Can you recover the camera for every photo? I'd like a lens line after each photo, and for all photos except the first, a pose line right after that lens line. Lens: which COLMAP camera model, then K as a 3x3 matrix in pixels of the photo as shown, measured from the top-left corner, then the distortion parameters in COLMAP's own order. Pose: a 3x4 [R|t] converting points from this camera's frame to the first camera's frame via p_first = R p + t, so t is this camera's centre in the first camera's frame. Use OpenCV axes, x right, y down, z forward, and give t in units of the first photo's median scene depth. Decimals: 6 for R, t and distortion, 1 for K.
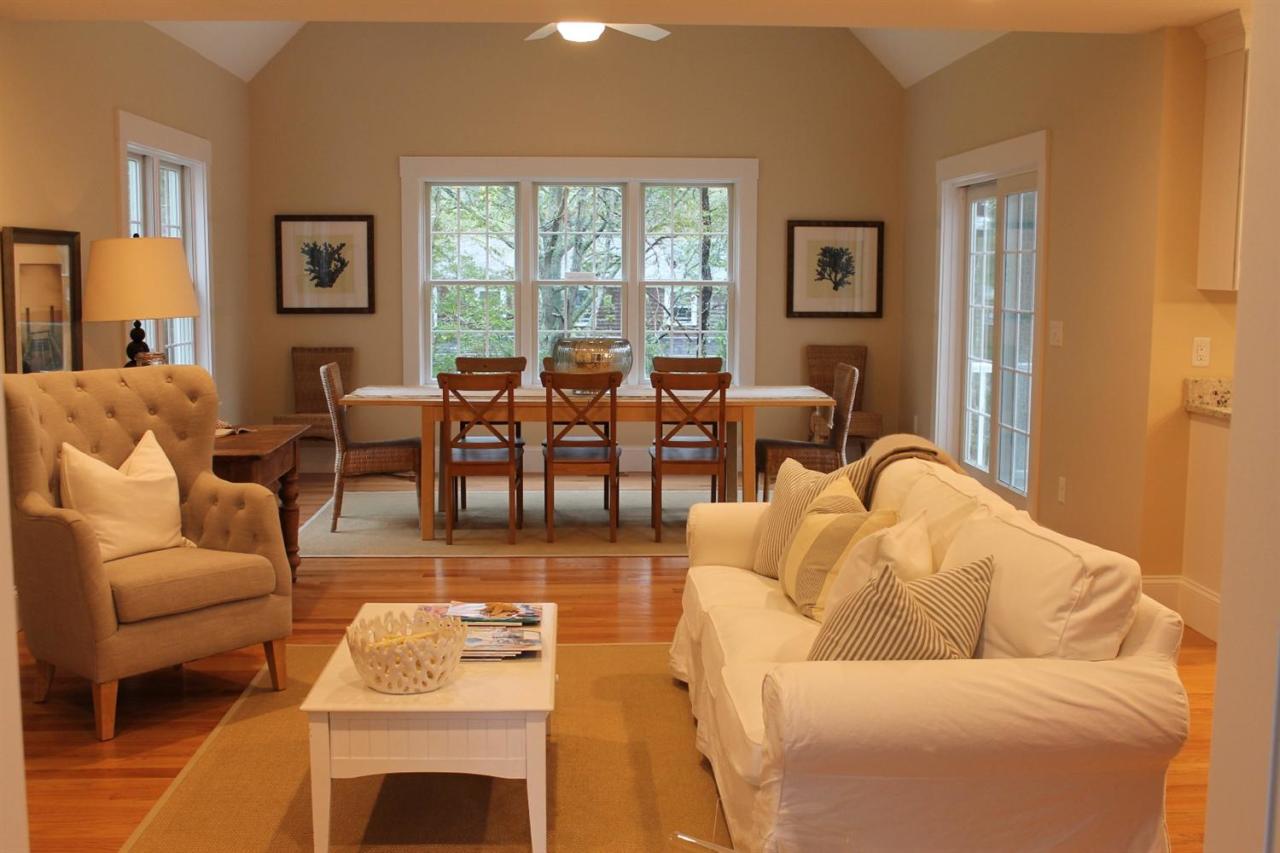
lens RADIAL K [[1369.3, 0, 640.0], [0, 1369.3, 426.5], [0, 0, 1]] dist [-0.137661, -0.016736]
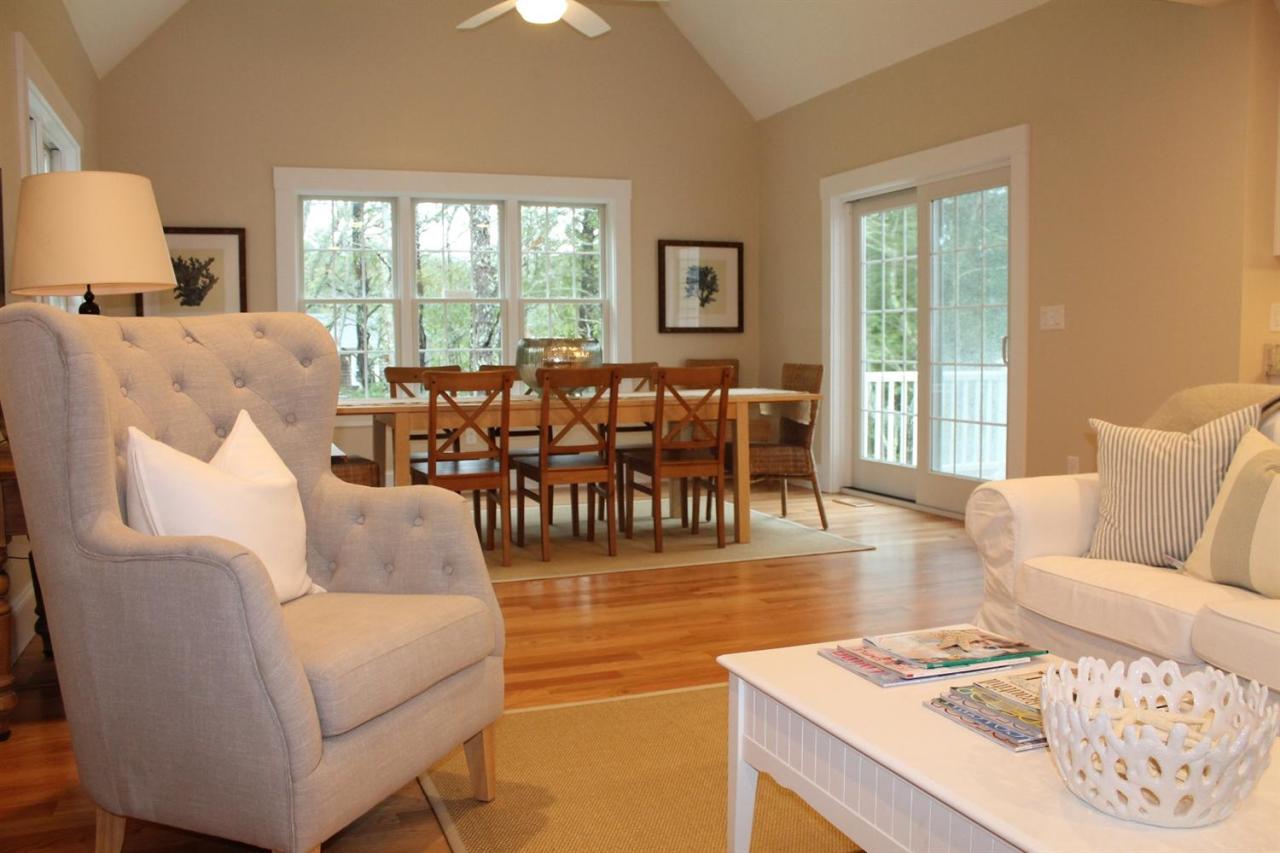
lens RADIAL K [[1074.6, 0, 640.0], [0, 1074.6, 426.5], [0, 0, 1]] dist [-0.155051, 0.013831]
pose [[0.948848, -0.035568, 0.313725, -0.182873], [0.047984, 0.998337, -0.031941, 0.018357], [-0.312067, 0.045361, 0.948977, 0.256154]]
